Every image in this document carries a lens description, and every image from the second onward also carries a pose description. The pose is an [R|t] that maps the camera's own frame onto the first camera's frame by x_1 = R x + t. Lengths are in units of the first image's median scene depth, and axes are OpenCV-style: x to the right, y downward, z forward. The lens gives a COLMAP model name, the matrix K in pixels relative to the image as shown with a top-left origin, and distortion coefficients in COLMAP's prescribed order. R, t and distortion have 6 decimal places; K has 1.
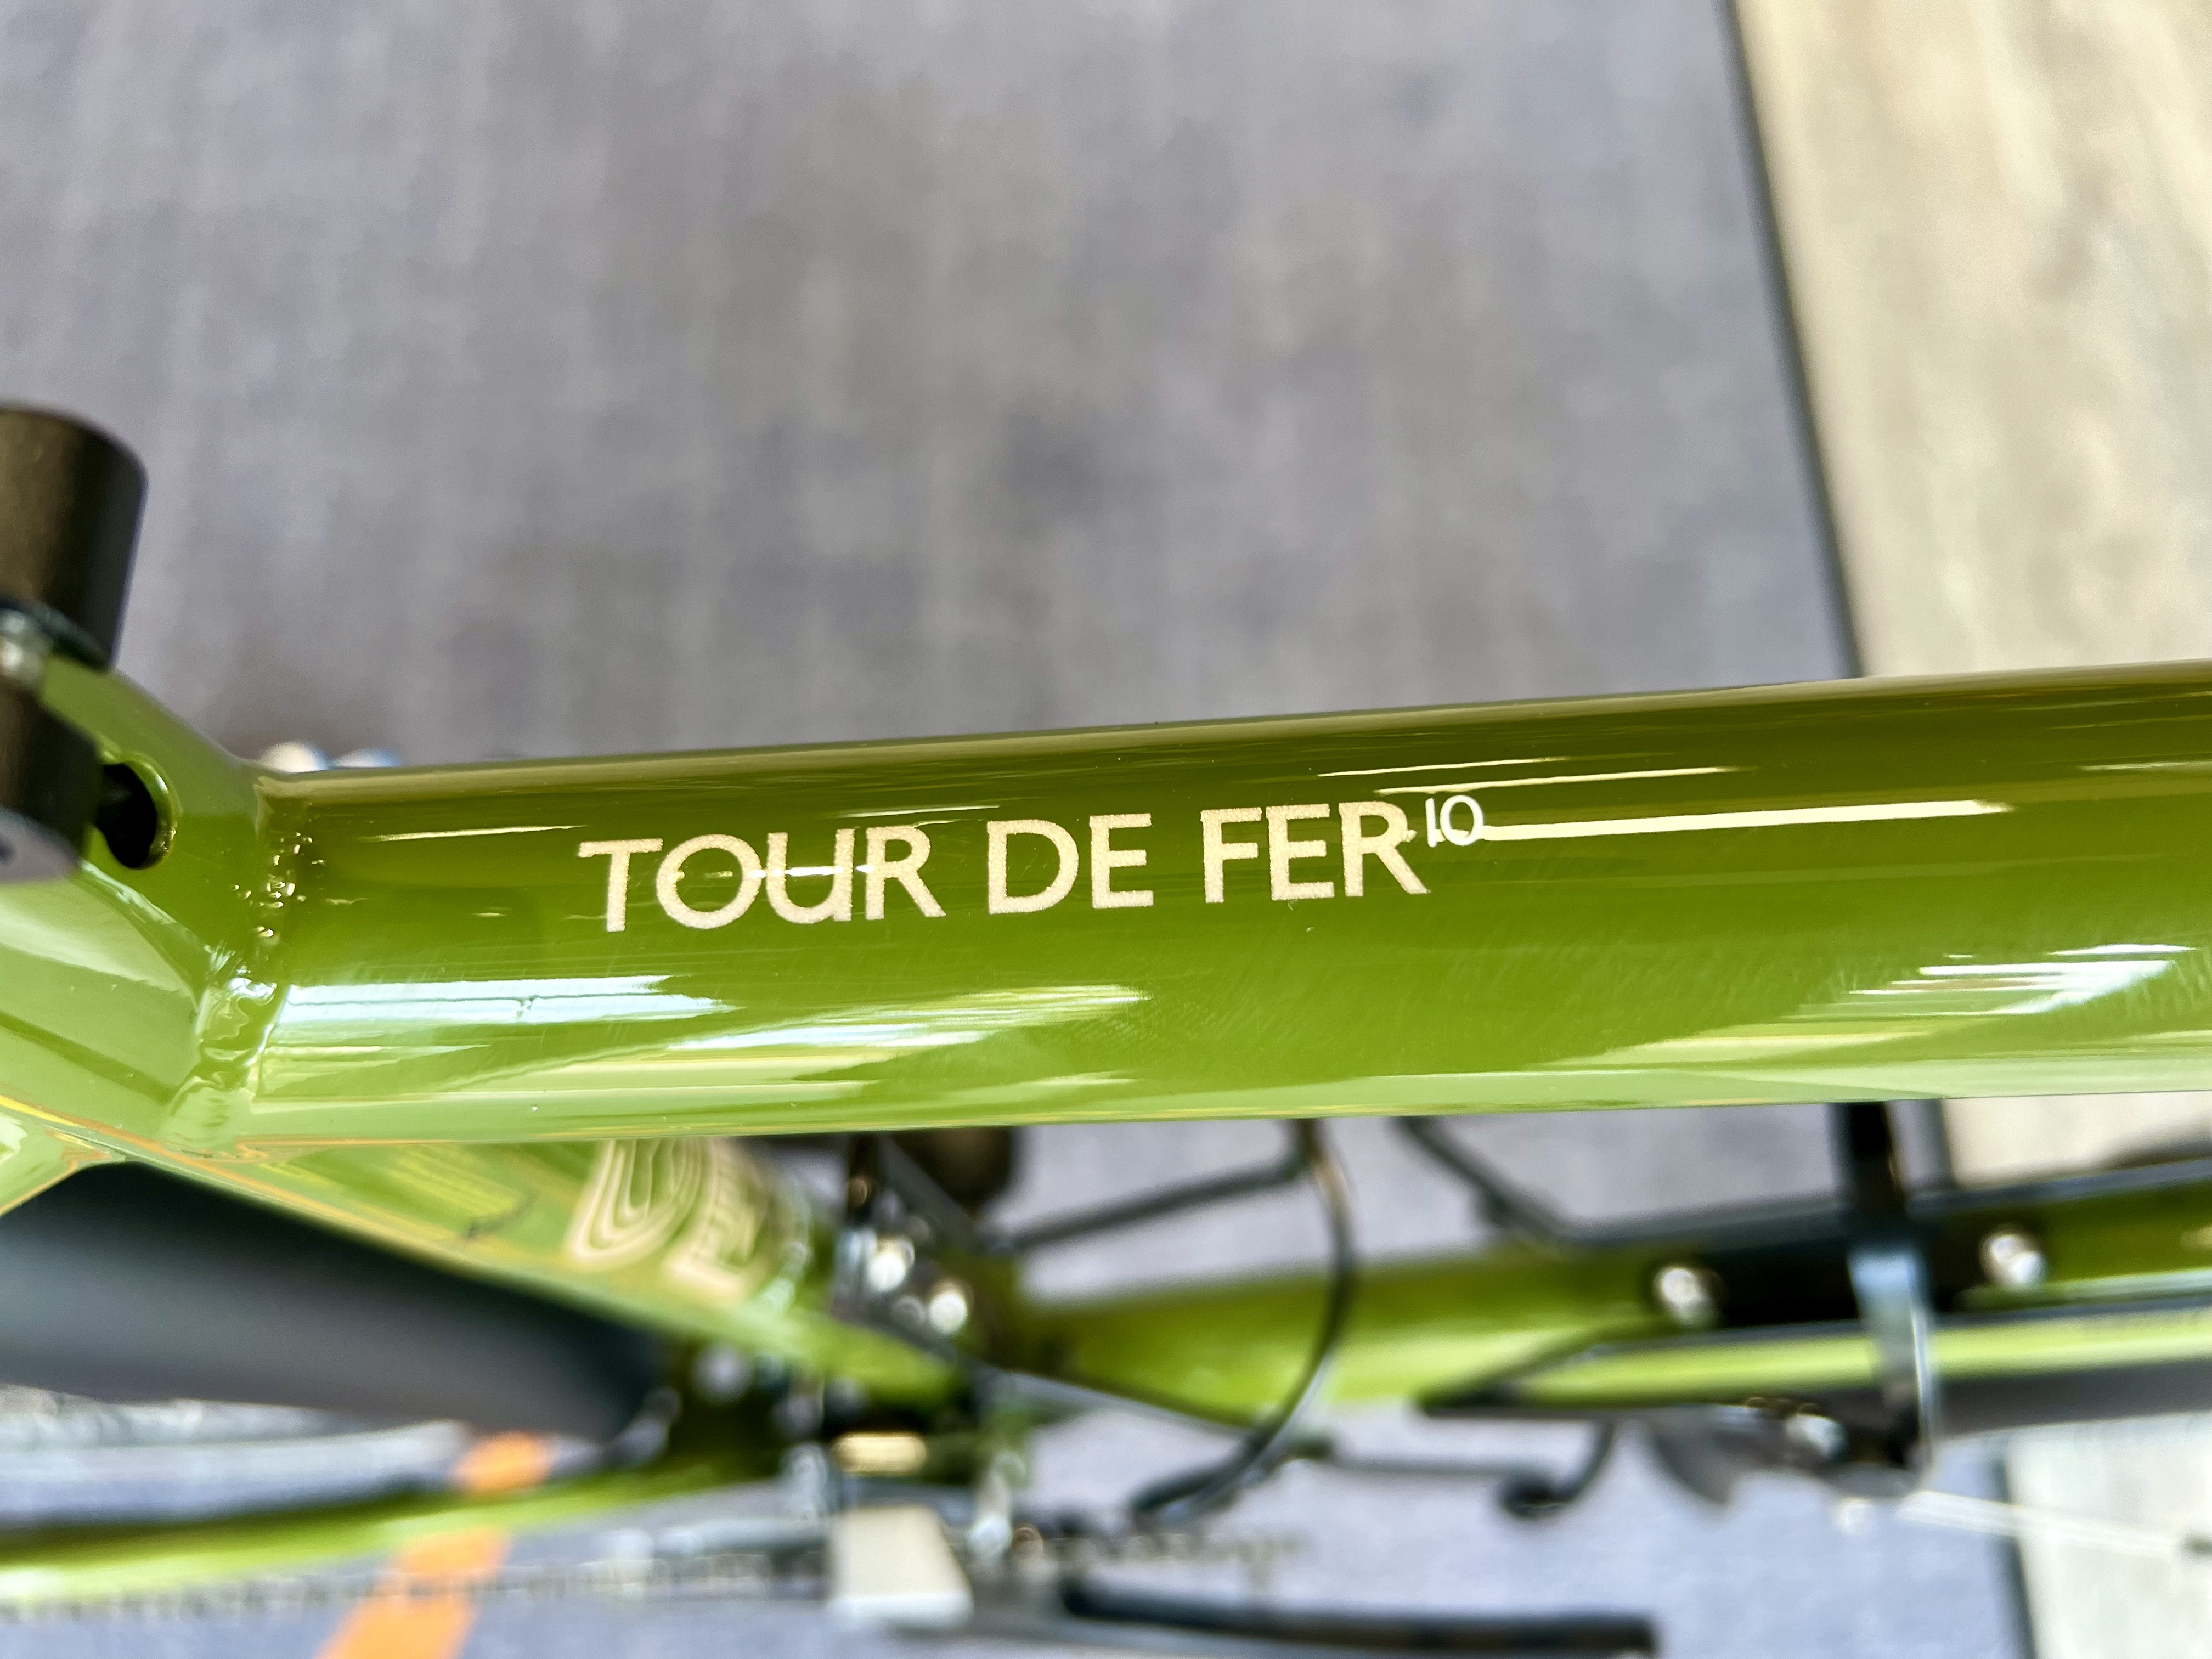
lens RADIAL K [[1717.3, 0, 1106.0], [0, 1717.3, 829.5], [0, 0, 1]] dist [-0.002952, 0.007795]
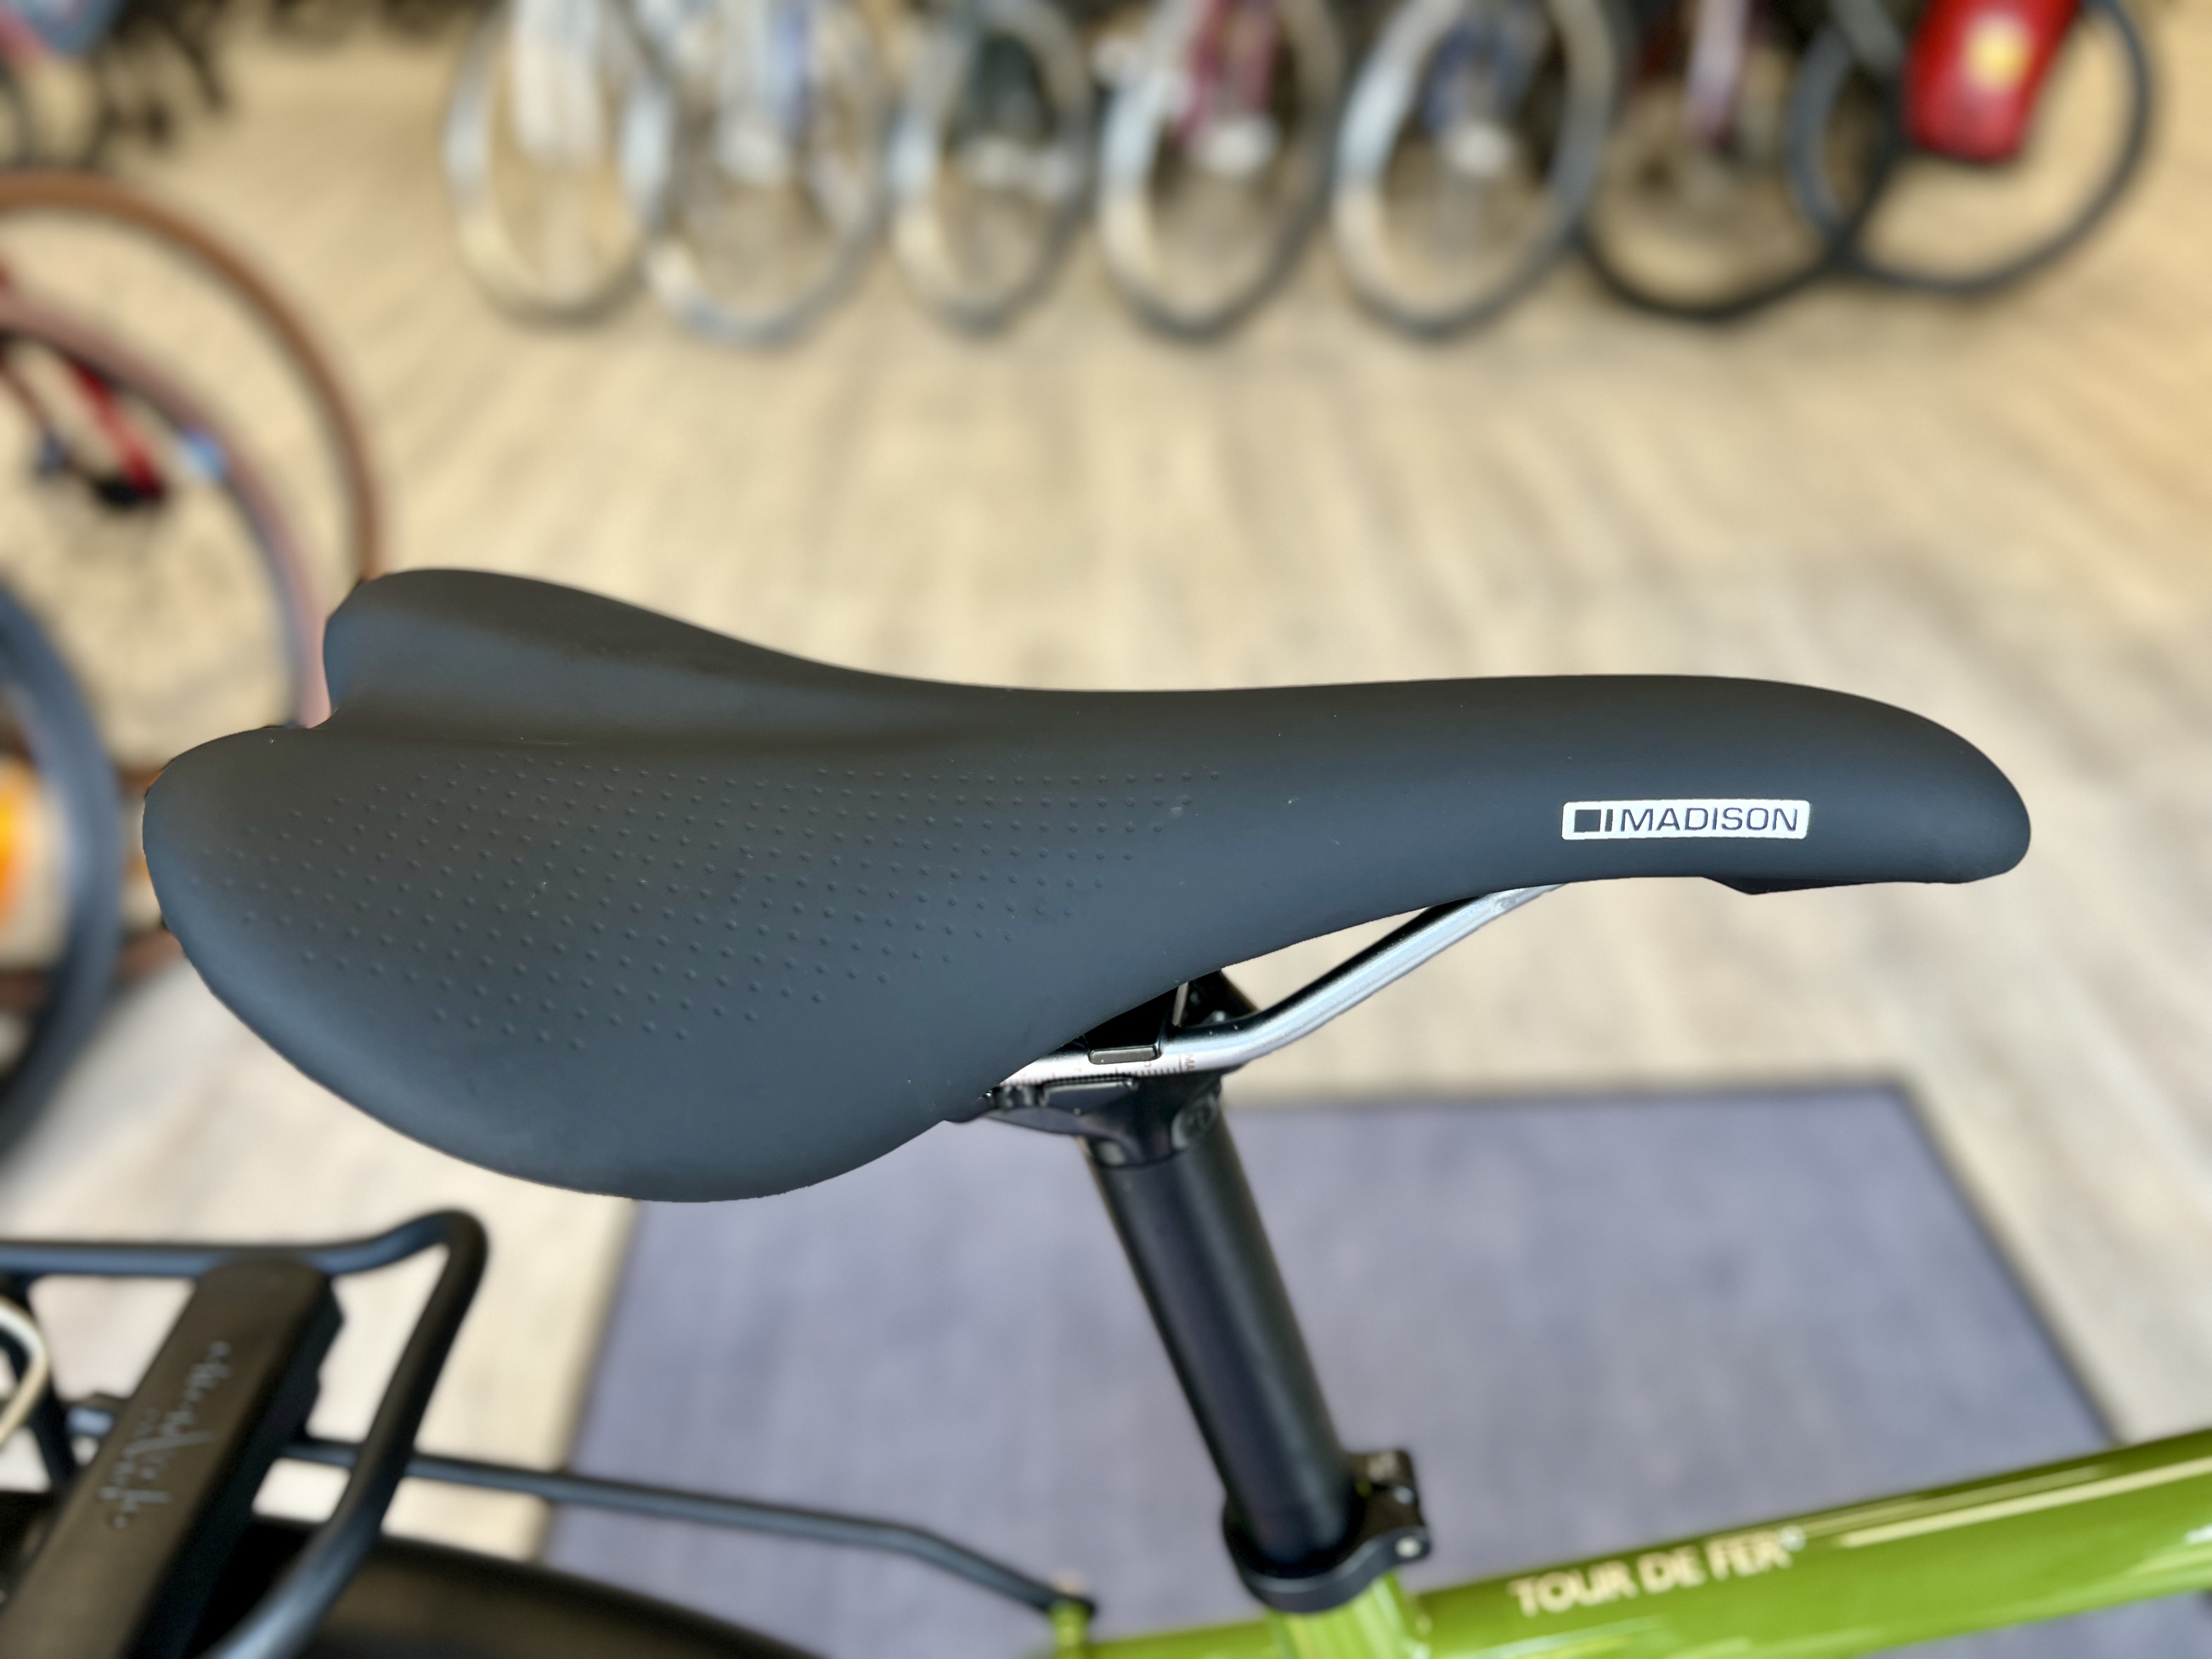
lens RADIAL K [[1717.3, 0, 1106.0], [0, 1717.3, 829.5], [0, 0, 1]] dist [-0.002952, 0.007795]
pose [[0.975700, -0.177784, -0.128073, -0.055109], [0.057738, 0.772467, -0.632425, 0.127649], [0.211367, 0.609662, 0.763960, -0.349070]]
